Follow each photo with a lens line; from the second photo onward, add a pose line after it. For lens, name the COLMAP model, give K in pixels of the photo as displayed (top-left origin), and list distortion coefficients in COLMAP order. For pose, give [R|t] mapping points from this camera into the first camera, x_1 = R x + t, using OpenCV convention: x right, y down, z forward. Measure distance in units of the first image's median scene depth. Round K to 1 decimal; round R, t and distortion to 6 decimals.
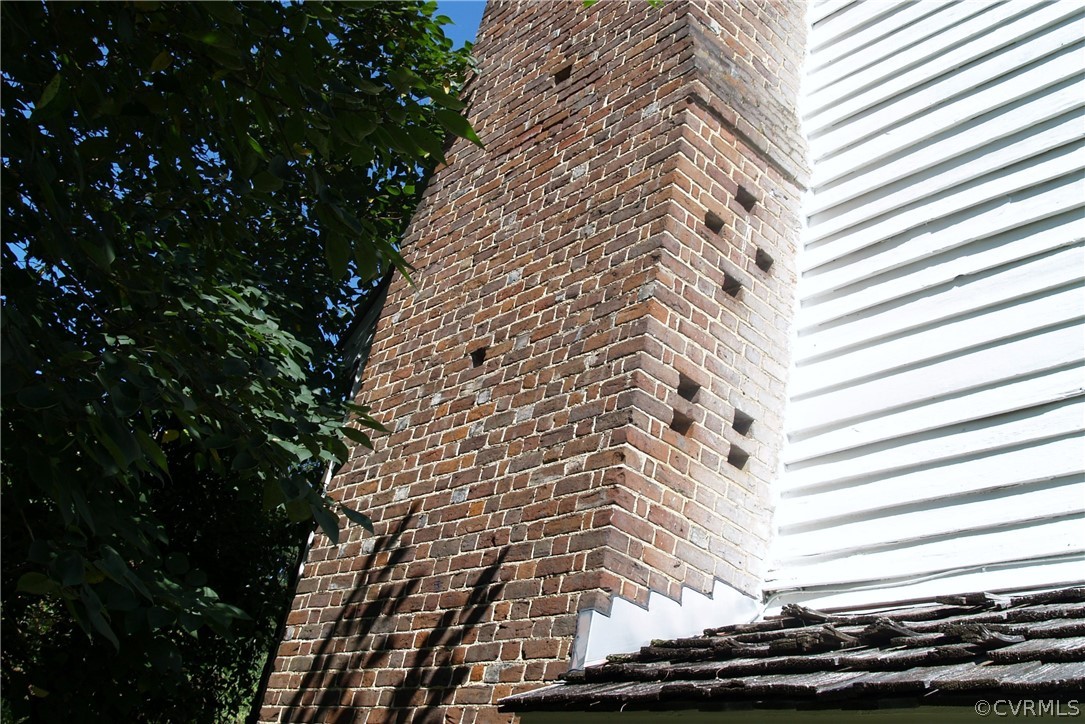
lens RADIAL K [[1127.8, 0, 542.5], [0, 1127.8, 362.0], [0, 0, 1]] dist [-0.111396, -0.000046]
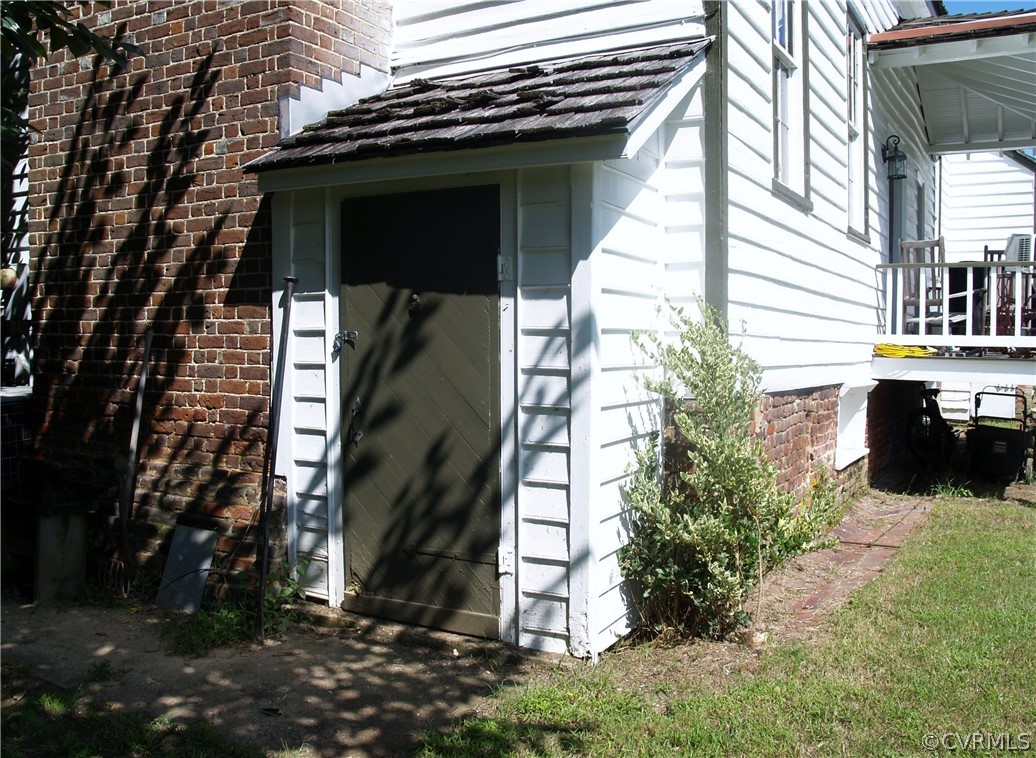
lens RADIAL K [[968.4, 0, 518.0], [0, 968.4, 379.0], [0, 0, 1]] dist [-0.063681, 0.002906]
pose [[0.922729, -0.214318, 0.320374, -0.155410], [0.011424, 0.846009, 0.533047, -0.132187], [-0.385280, -0.488198, 0.783085, -0.286223]]
